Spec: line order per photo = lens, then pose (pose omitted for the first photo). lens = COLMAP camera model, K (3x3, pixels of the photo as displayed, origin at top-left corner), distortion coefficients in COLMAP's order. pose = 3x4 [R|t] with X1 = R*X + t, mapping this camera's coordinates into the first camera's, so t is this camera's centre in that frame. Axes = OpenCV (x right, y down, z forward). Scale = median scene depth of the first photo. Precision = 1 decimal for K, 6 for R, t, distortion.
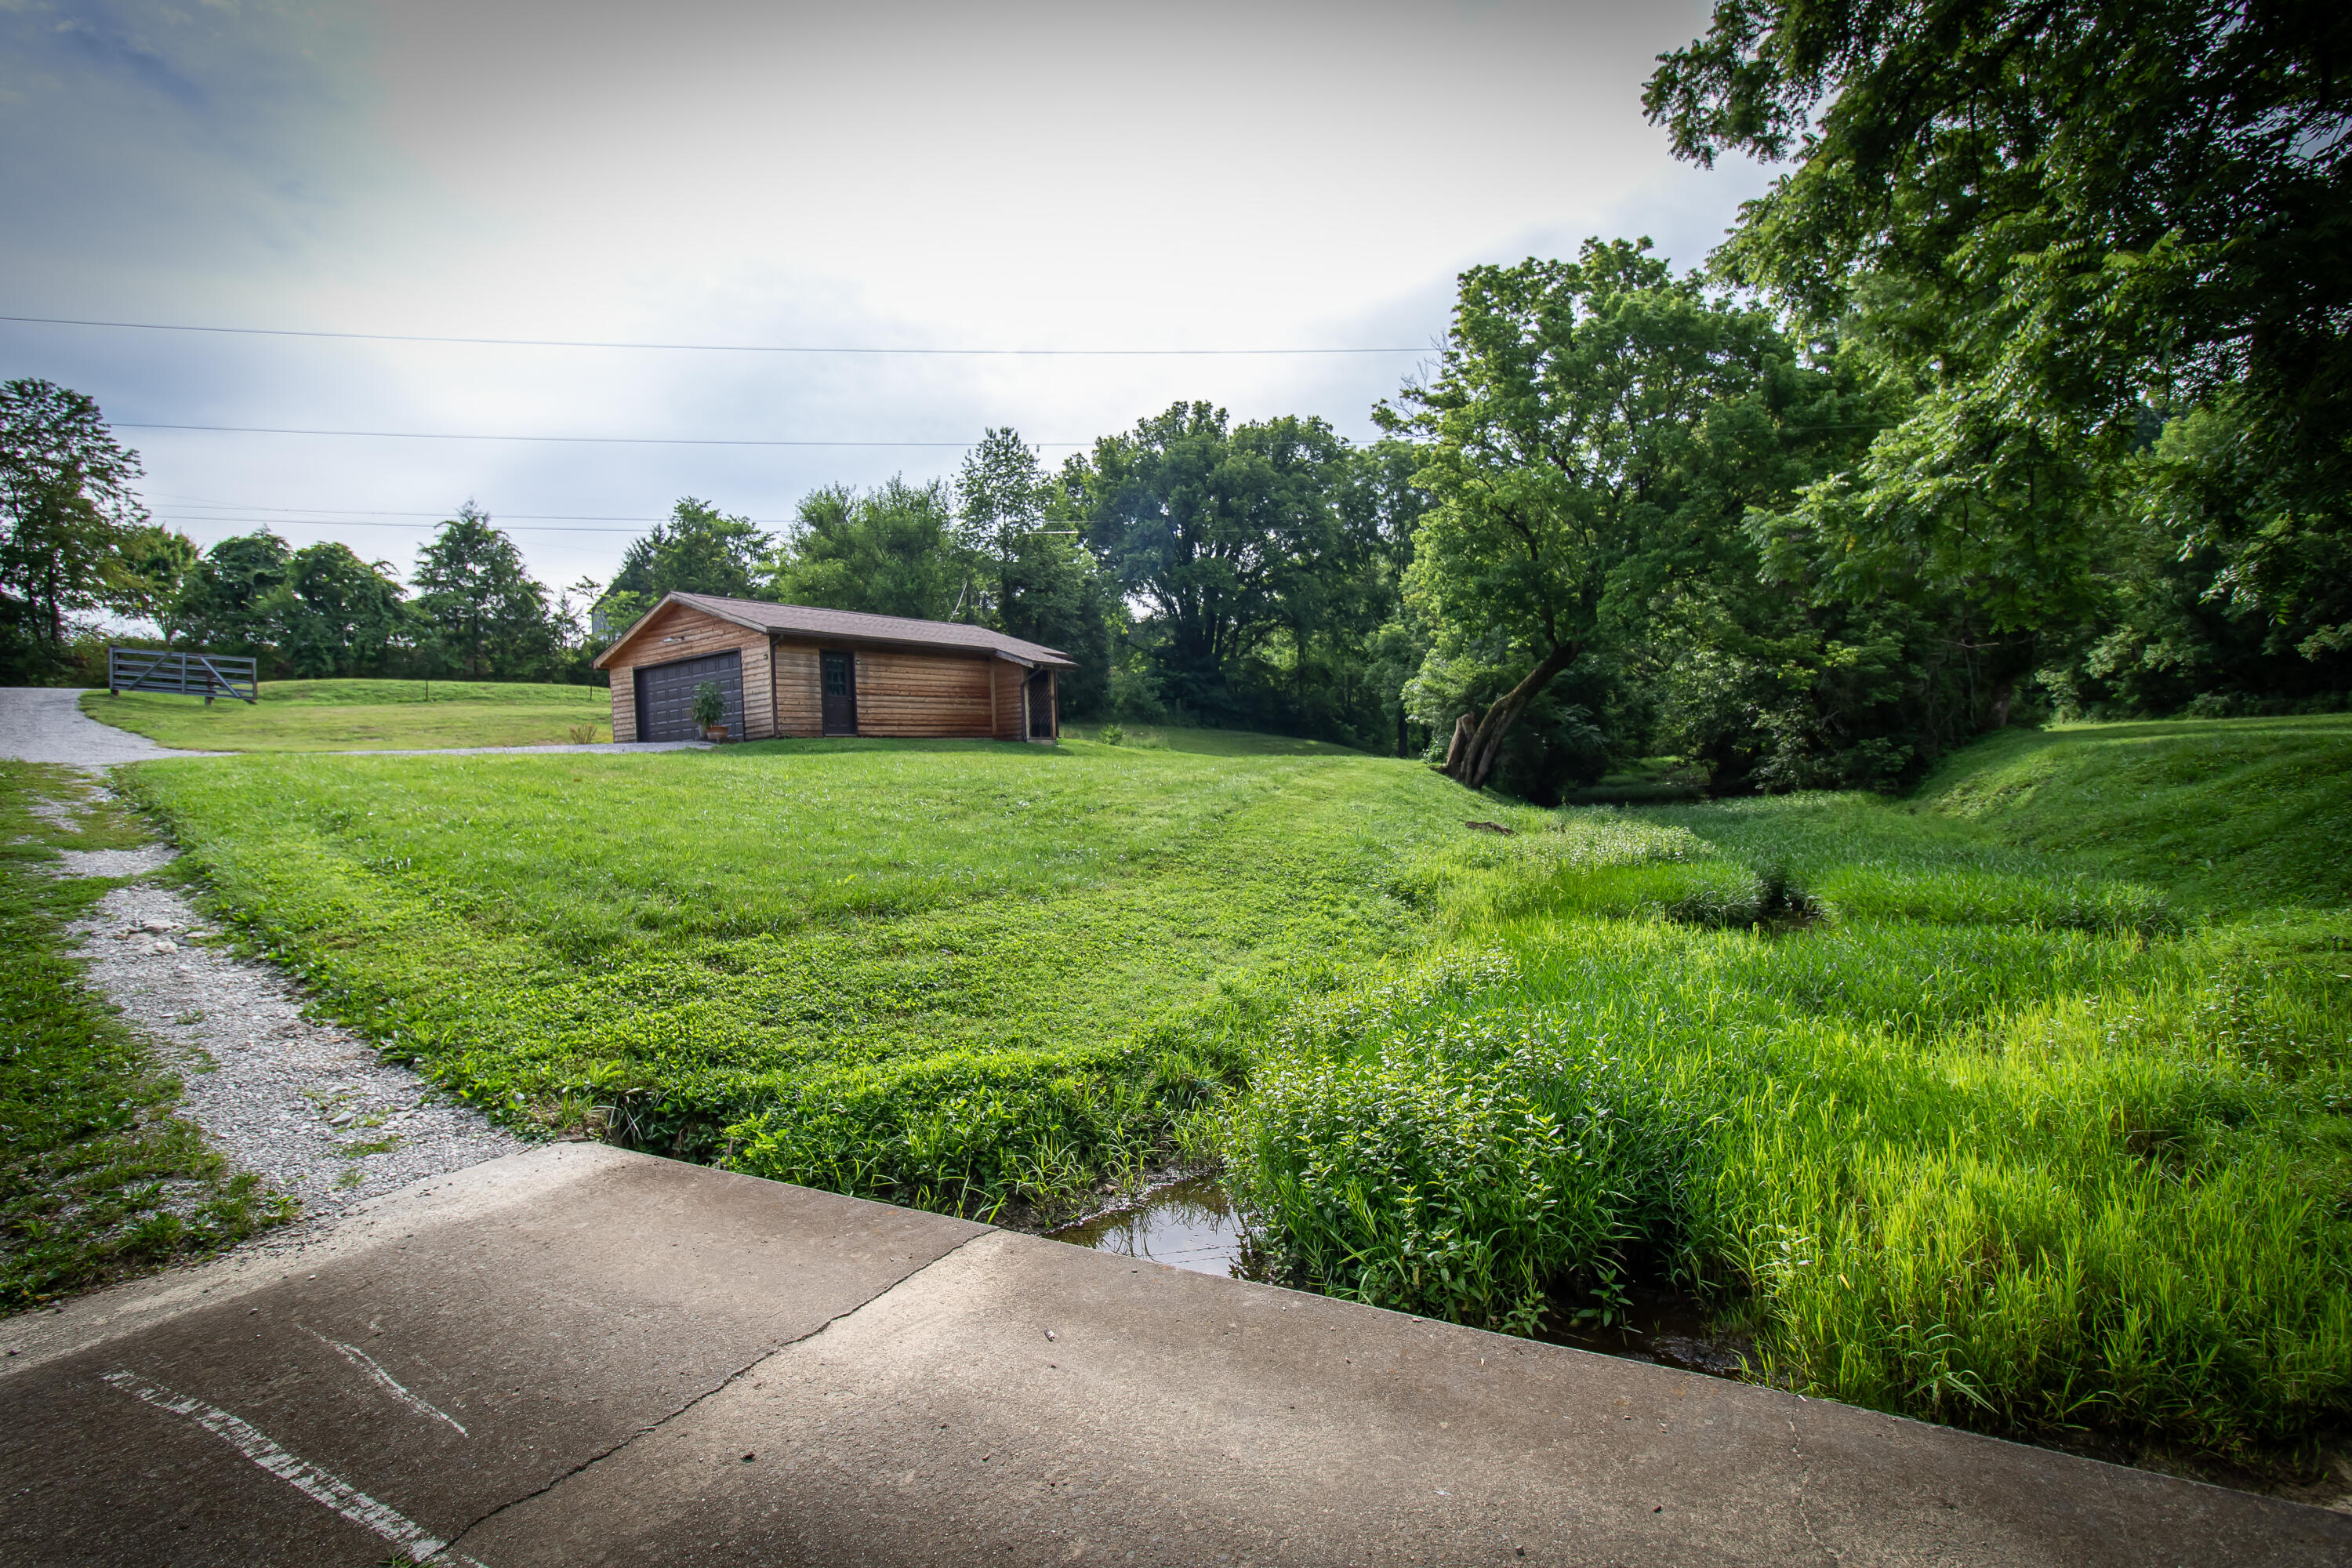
lens RADIAL K [[1070.4, 0, 1160.6], [0, 1070.4, 766.9], [0, 0, 1]] dist [0.000828, 0.001366]
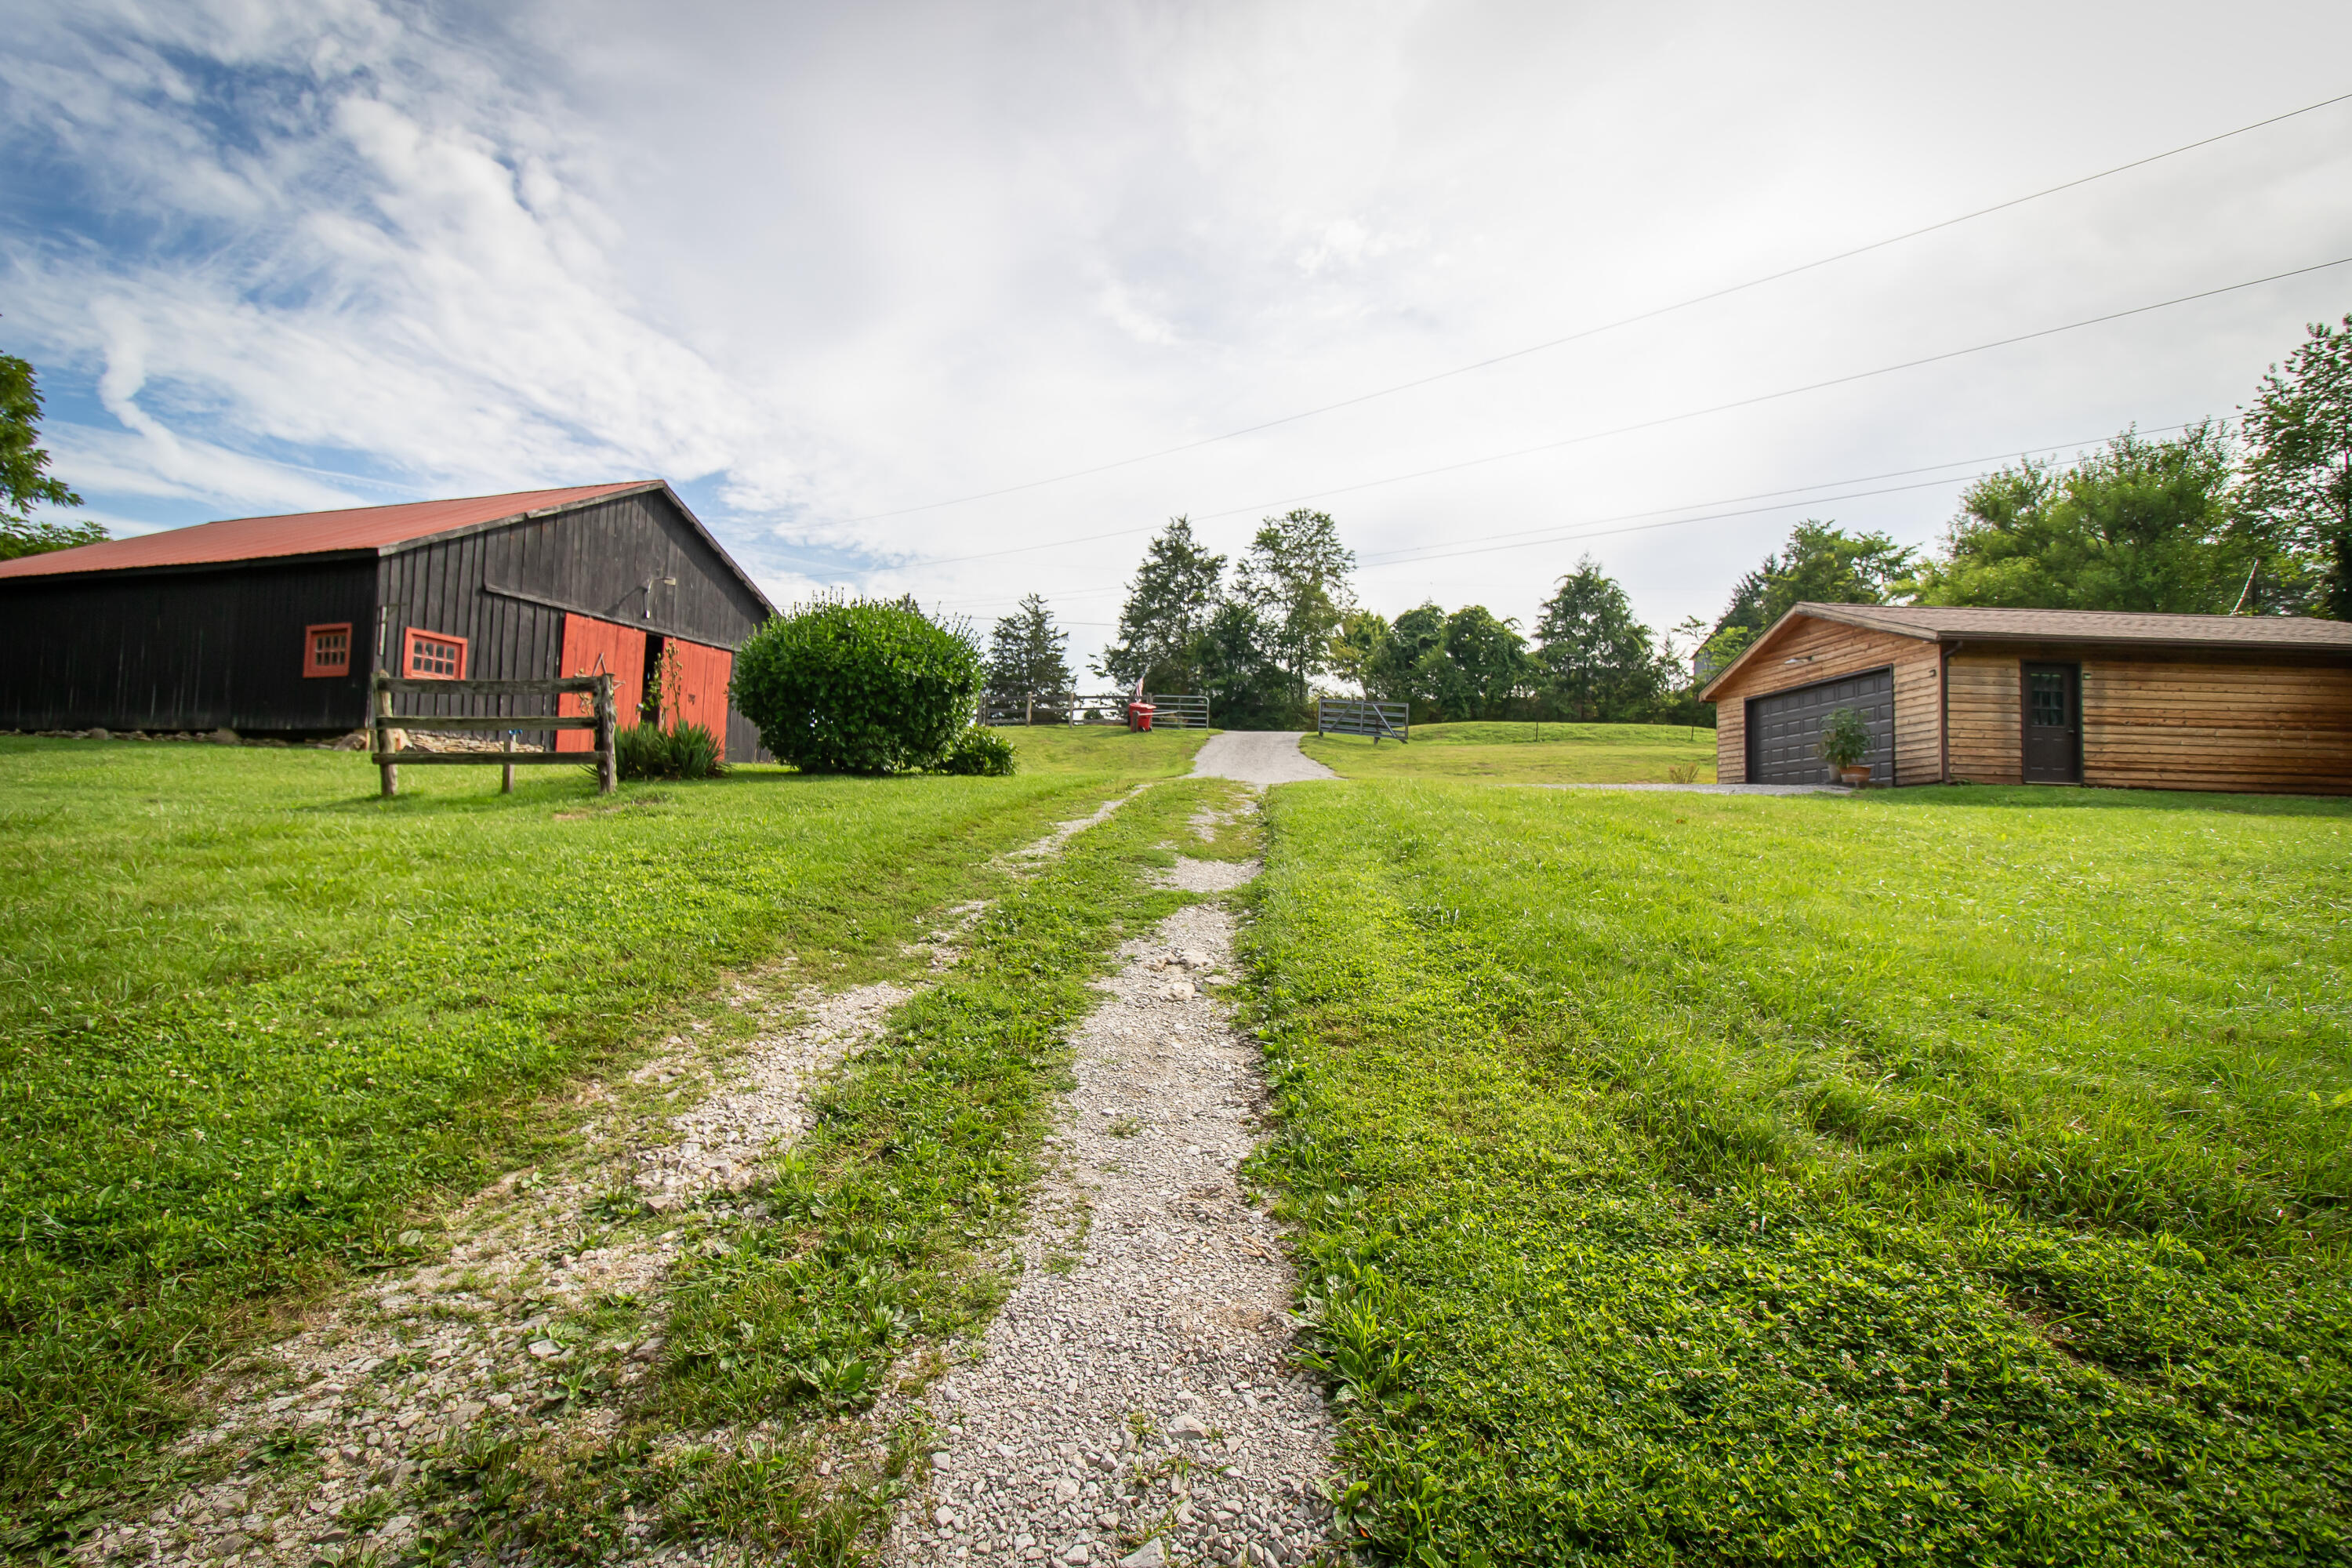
lens RADIAL K [[1070.4, 0, 1165.7], [0, 1070.4, 767.9], [0, 0, 1]] dist [0.000828, 0.001366]
pose [[0.588450, 0.017111, -0.808353, -0.044129], [-0.054820, 0.998320, -0.018775, 0.002649], [0.806673, 0.055363, 0.588399, 0.077175]]
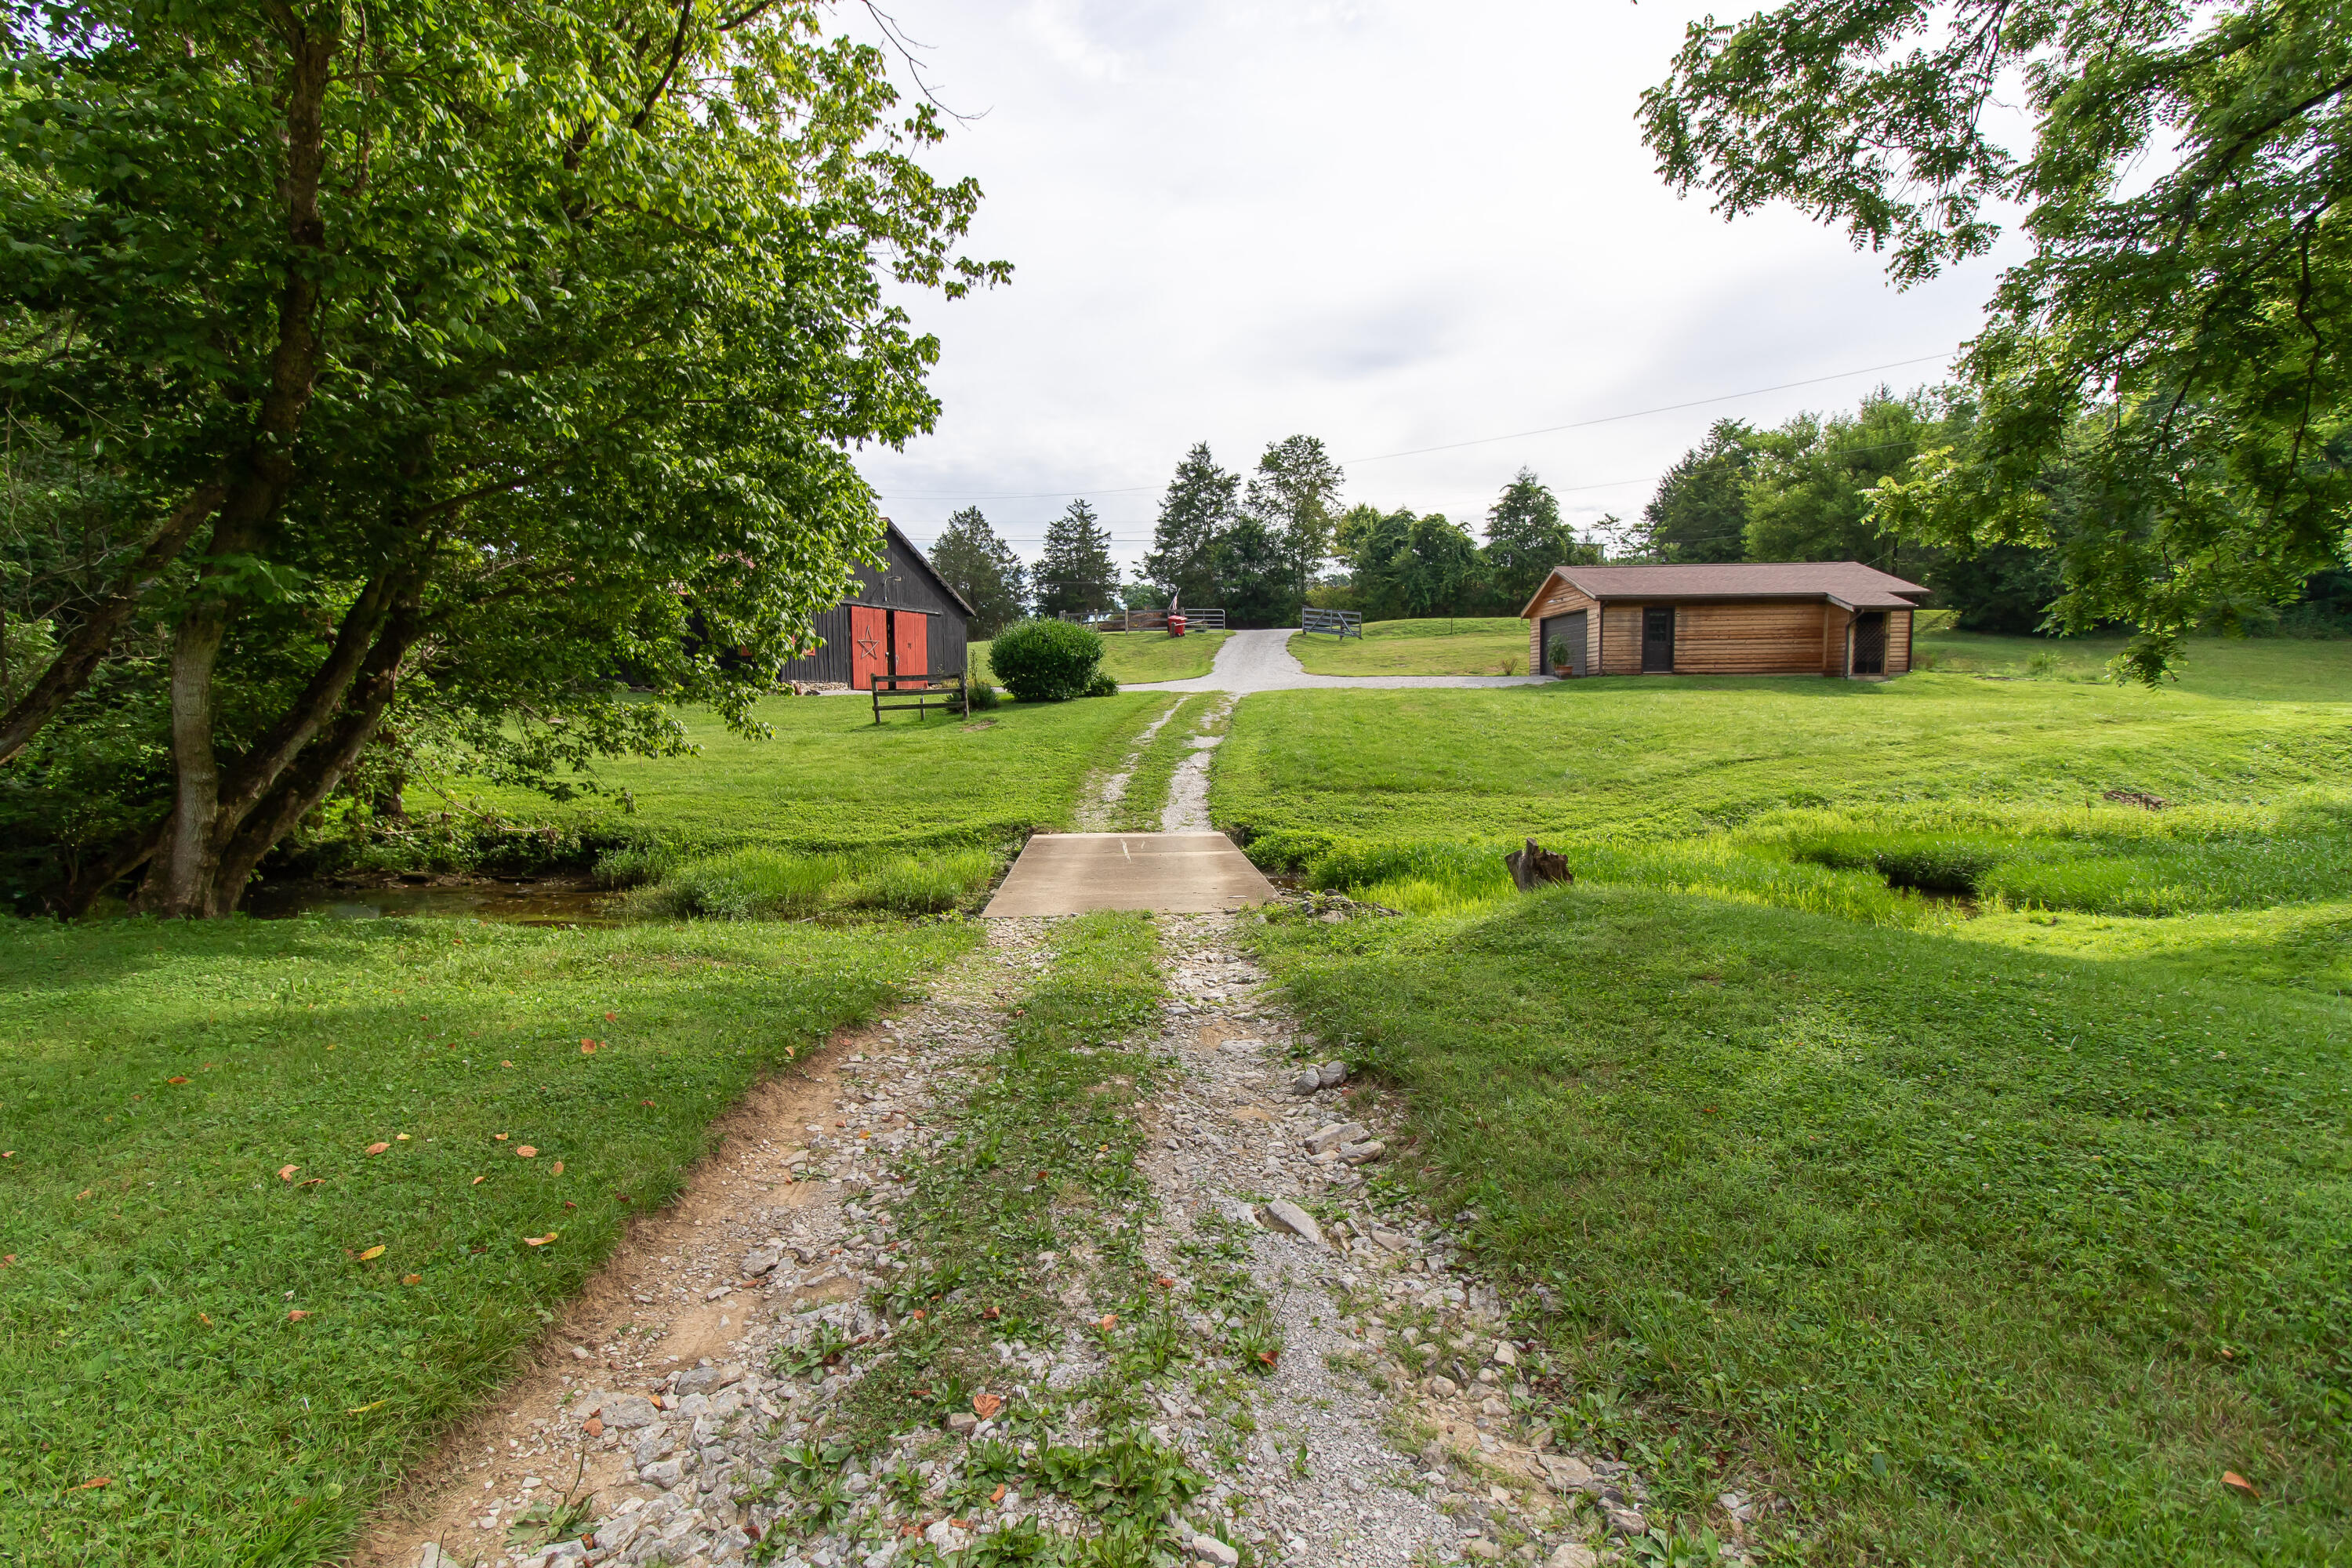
lens RADIAL K [[1070.4, 0, 1182.2], [0, 1070.4, 783.1], [0, 0, 1]] dist [0.000828, 0.001366]
pose [[0.574973, 0.112455, -0.810407, 0.252660], [-0.011902, 0.991554, 0.129148, -0.032787], [0.818086, -0.064611, 0.571455, -0.132950]]
